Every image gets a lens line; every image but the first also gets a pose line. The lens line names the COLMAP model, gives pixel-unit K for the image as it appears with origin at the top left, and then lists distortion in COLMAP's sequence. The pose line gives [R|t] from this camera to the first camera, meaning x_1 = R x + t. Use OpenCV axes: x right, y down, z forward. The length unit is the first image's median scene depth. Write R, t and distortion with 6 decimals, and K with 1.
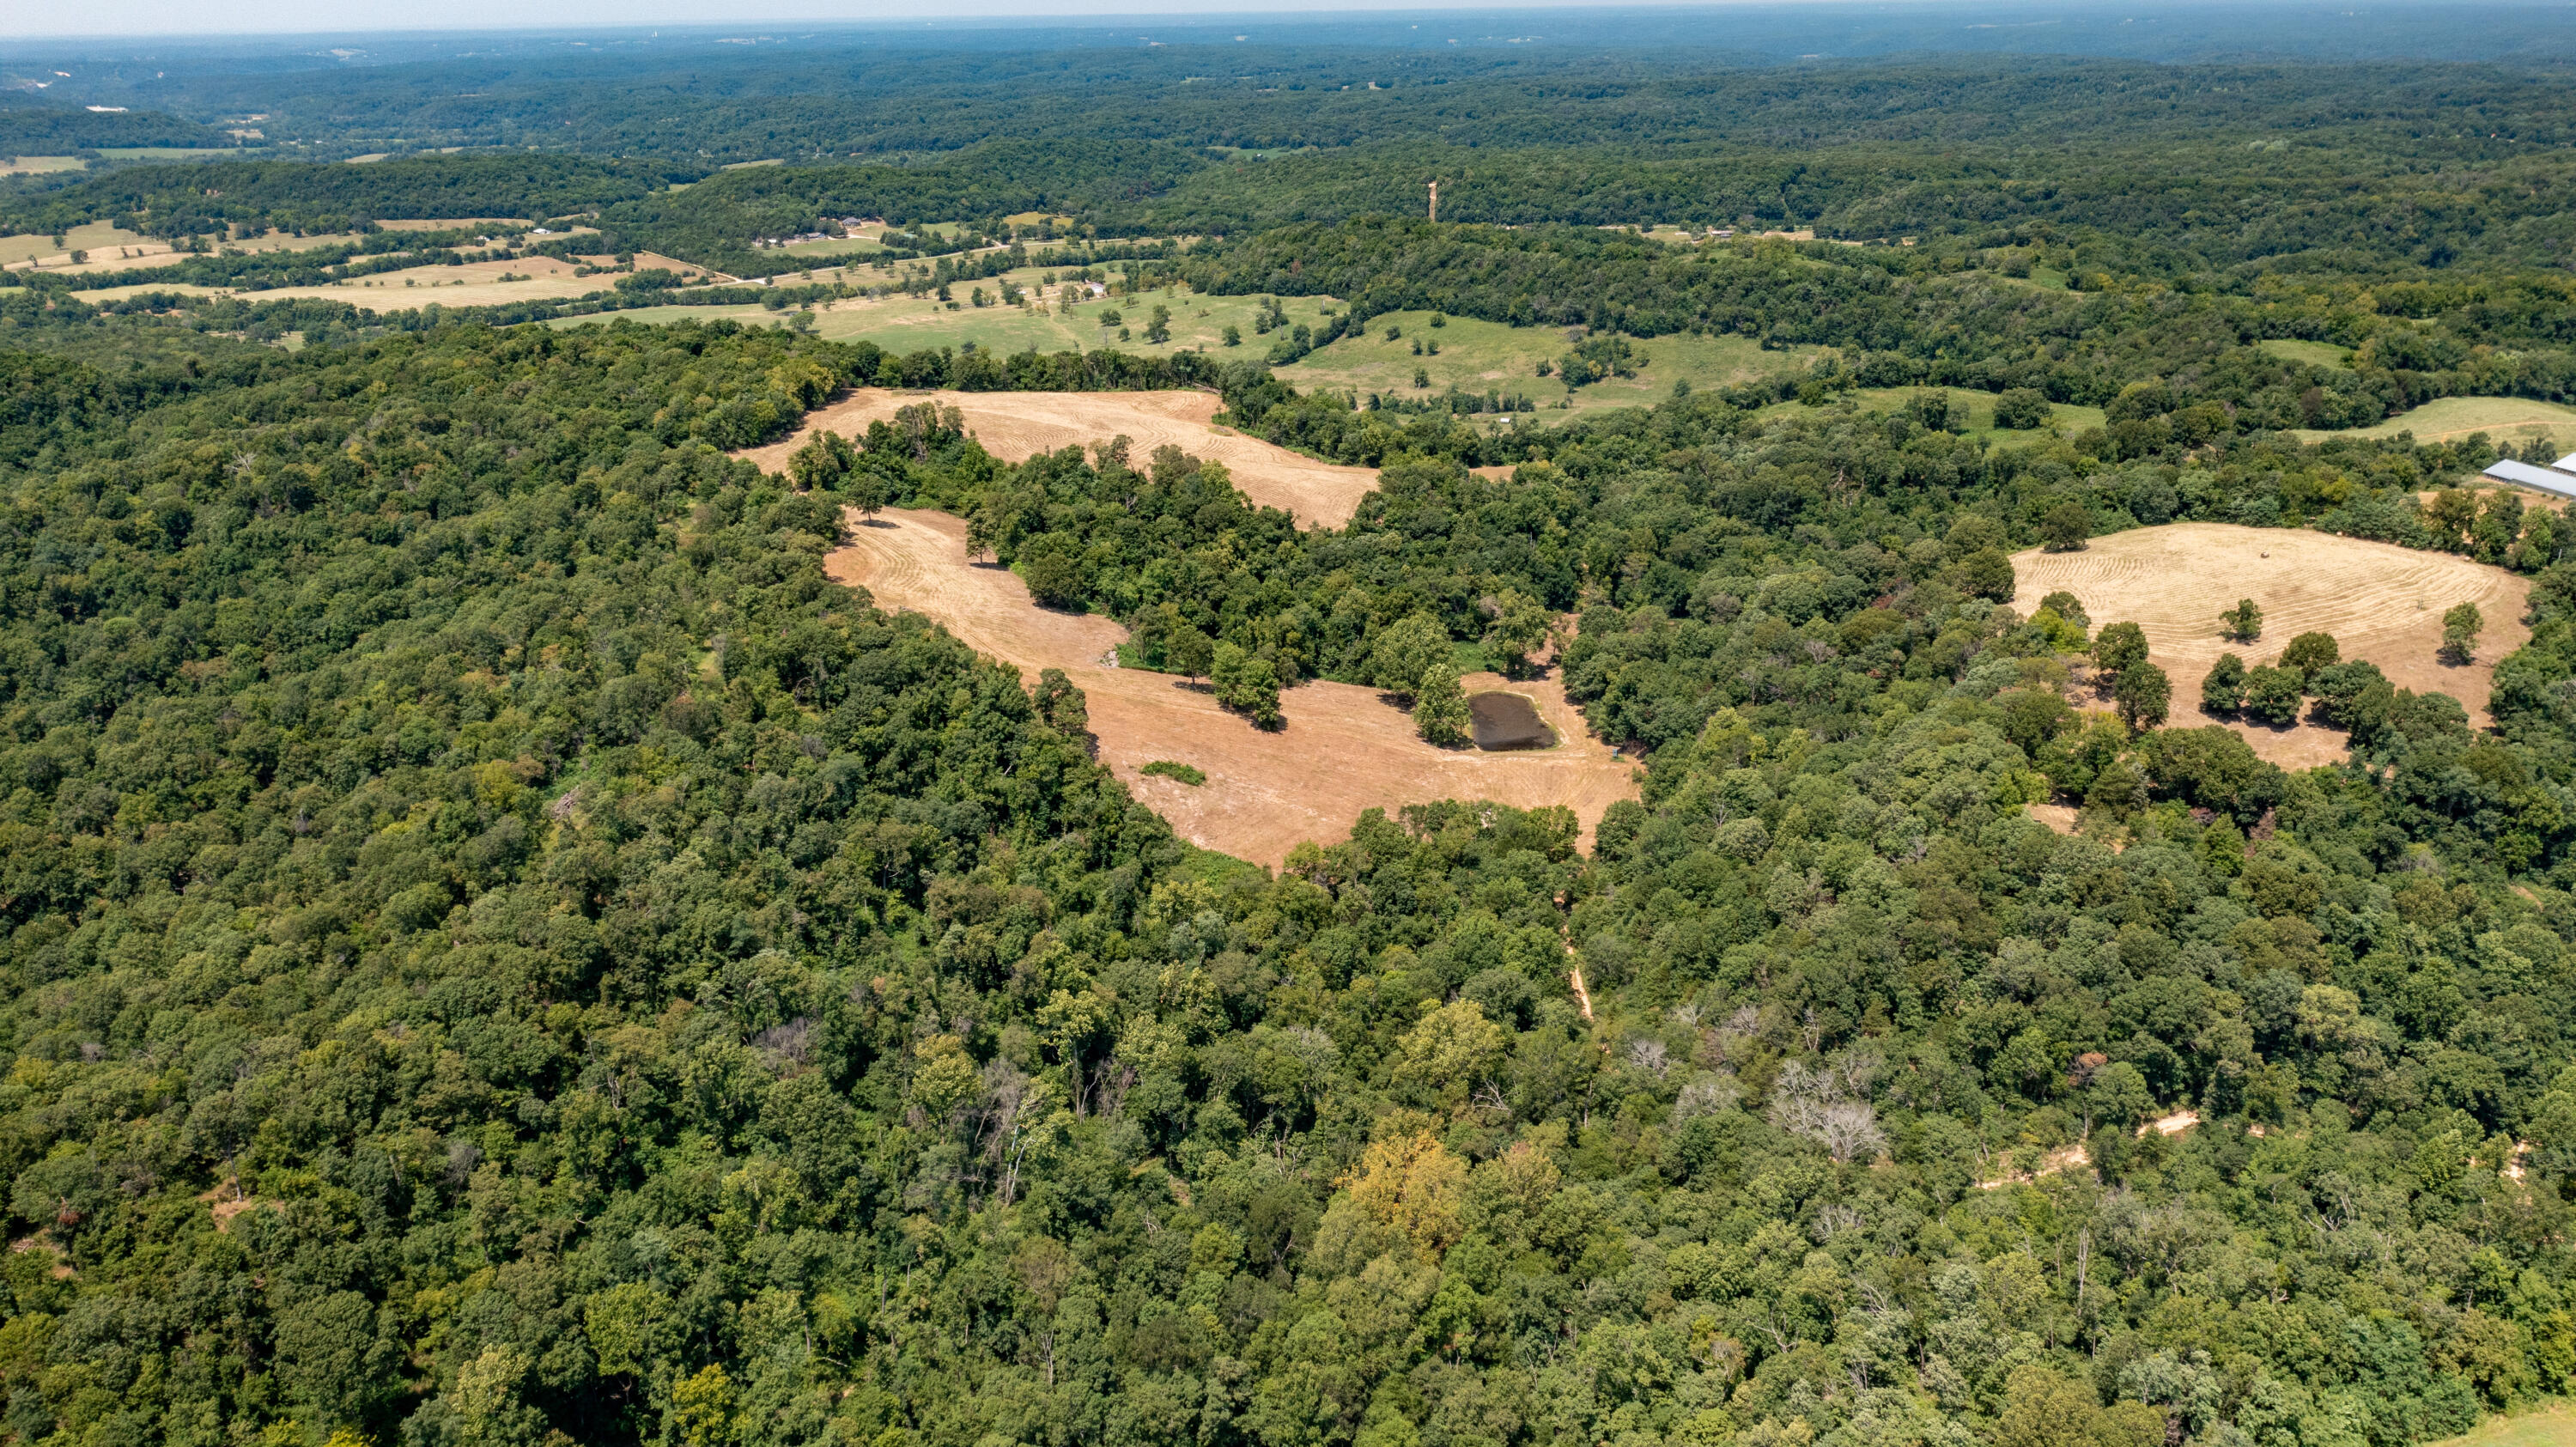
lens RADIAL K [[2040.9, 0, 1284.8], [0, 2040.9, 727.2], [0, 0, 1]] dist [-0.011644, 0.012932]
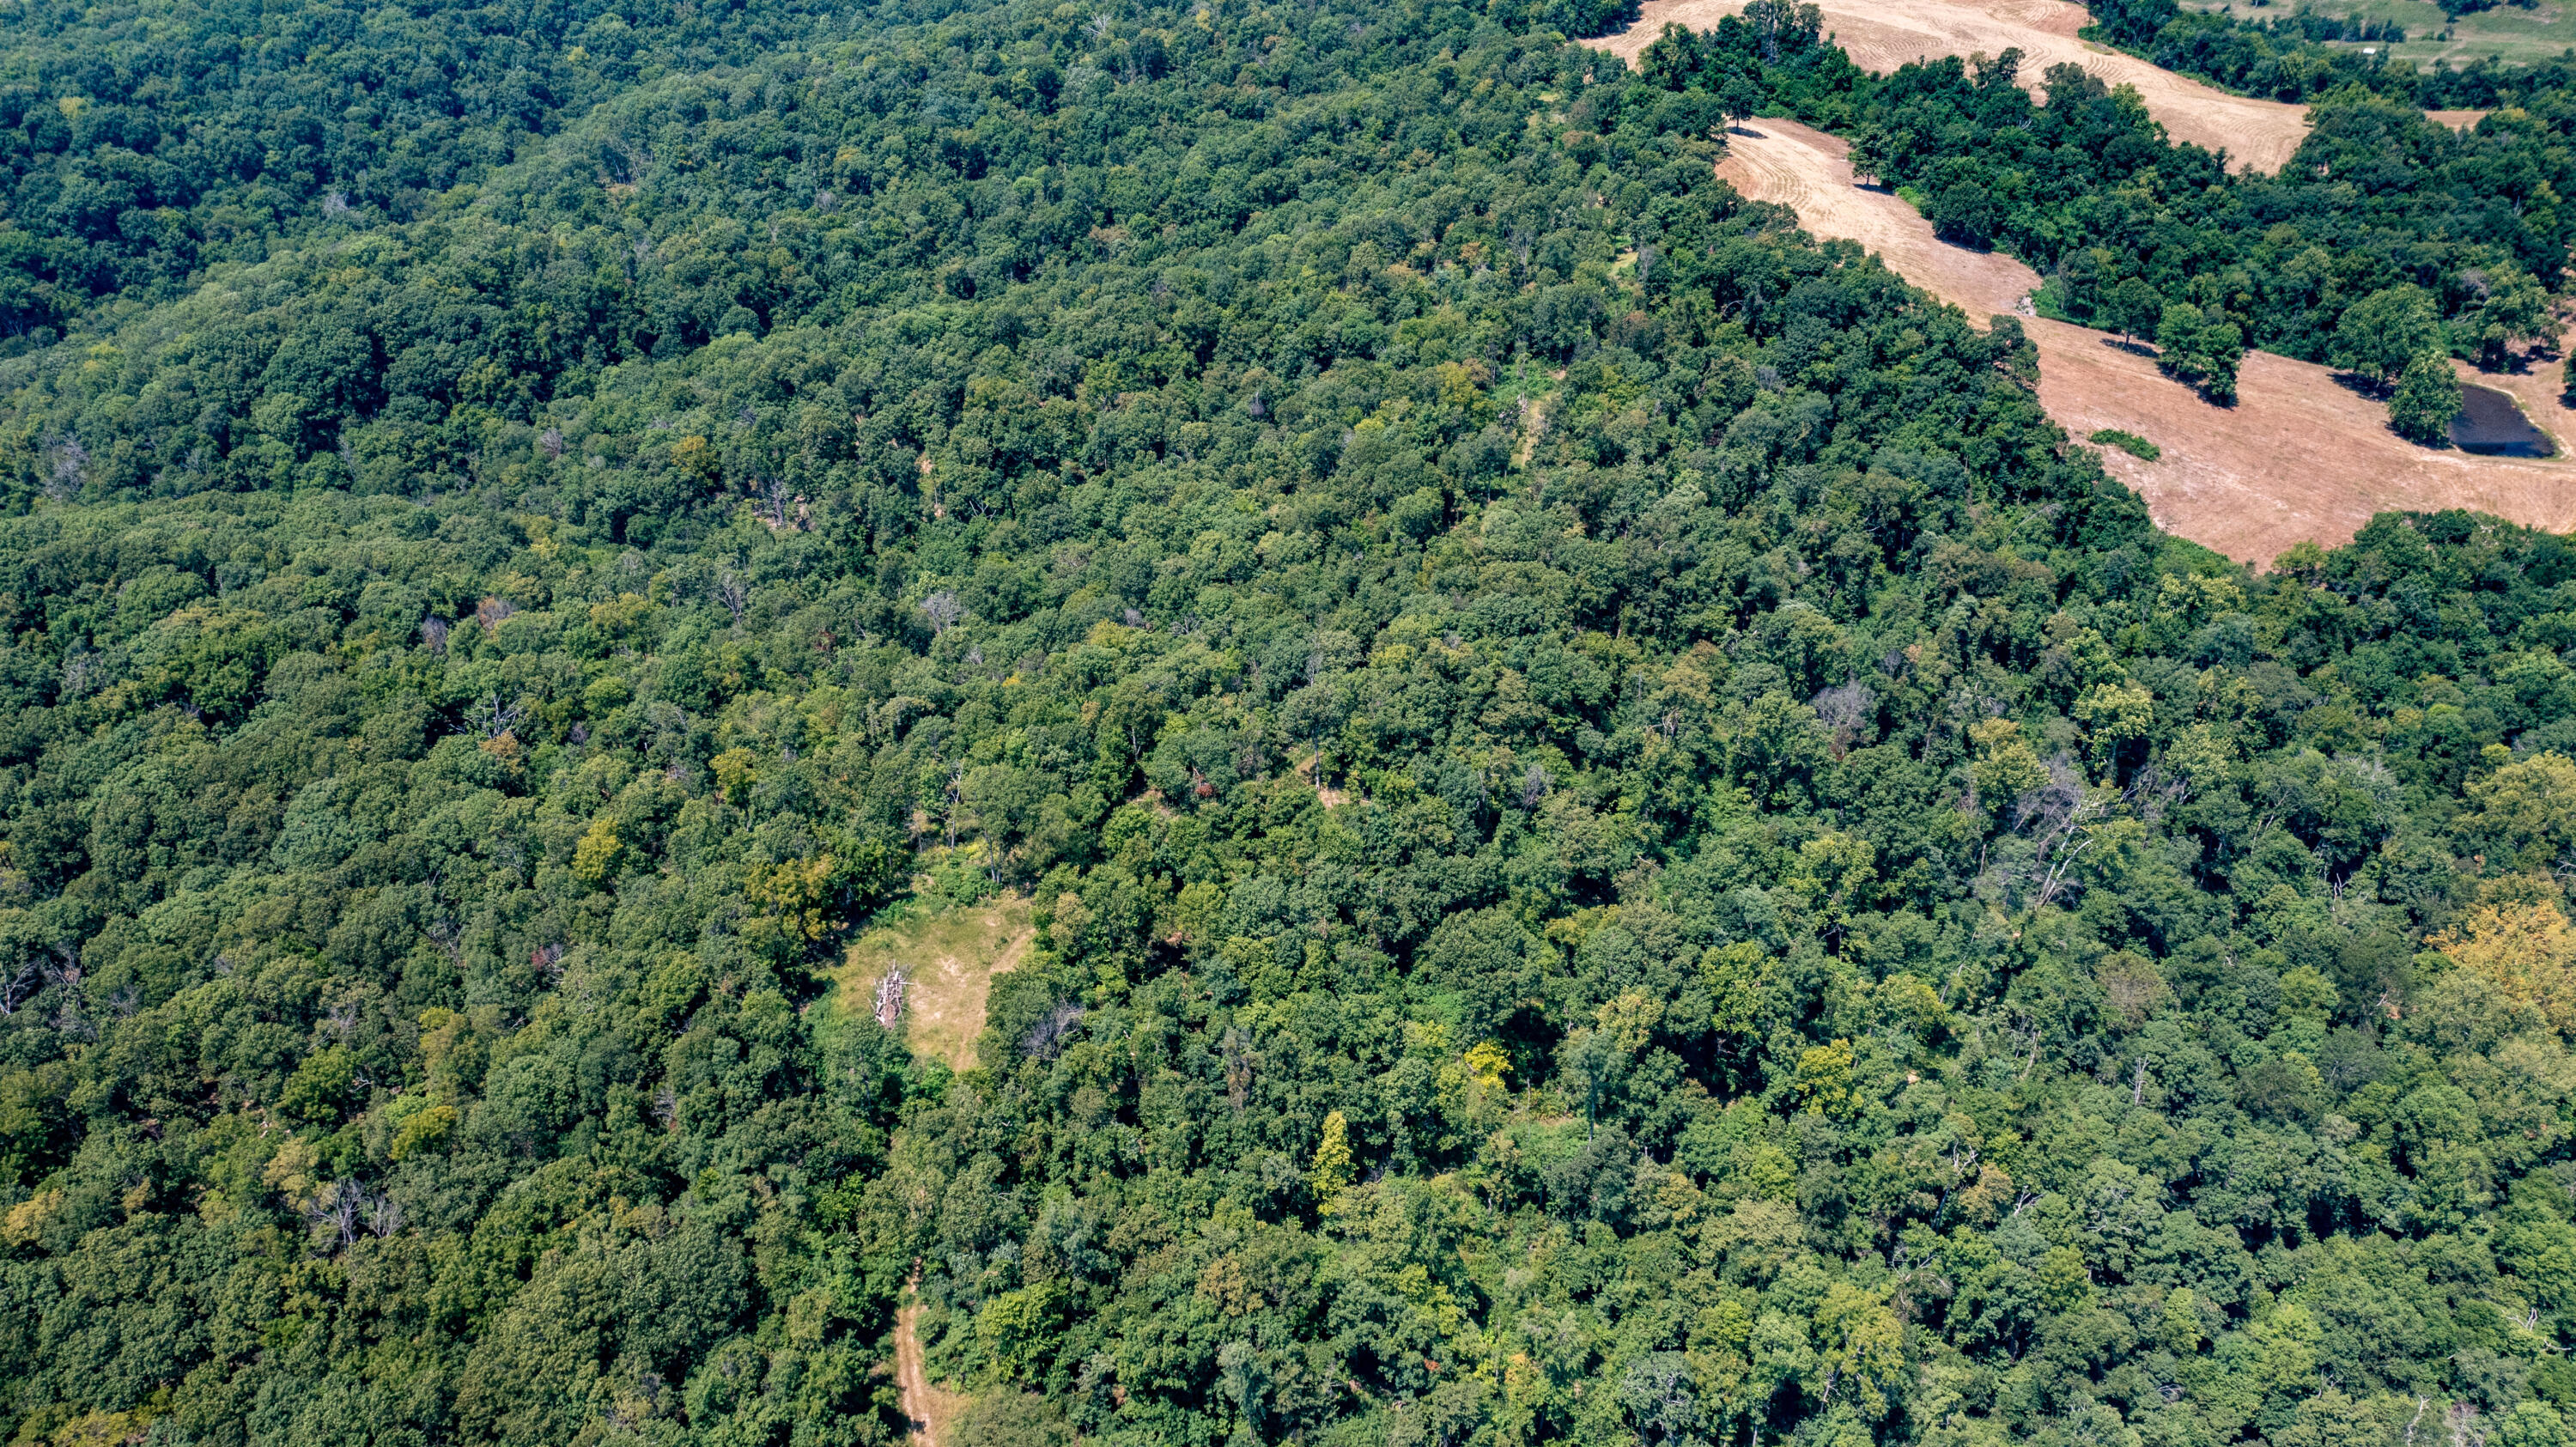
lens RADIAL K [[2040.9, 0, 1284.8], [0, 2040.9, 727.2], [0, 0, 1]] dist [-0.011644, 0.012932]
pose [[0.956609, 0.143076, -0.253826, -0.109237], [-0.092899, 0.975439, 0.199720, -0.000645], [0.276167, -0.167474, 0.946406, 0.011920]]
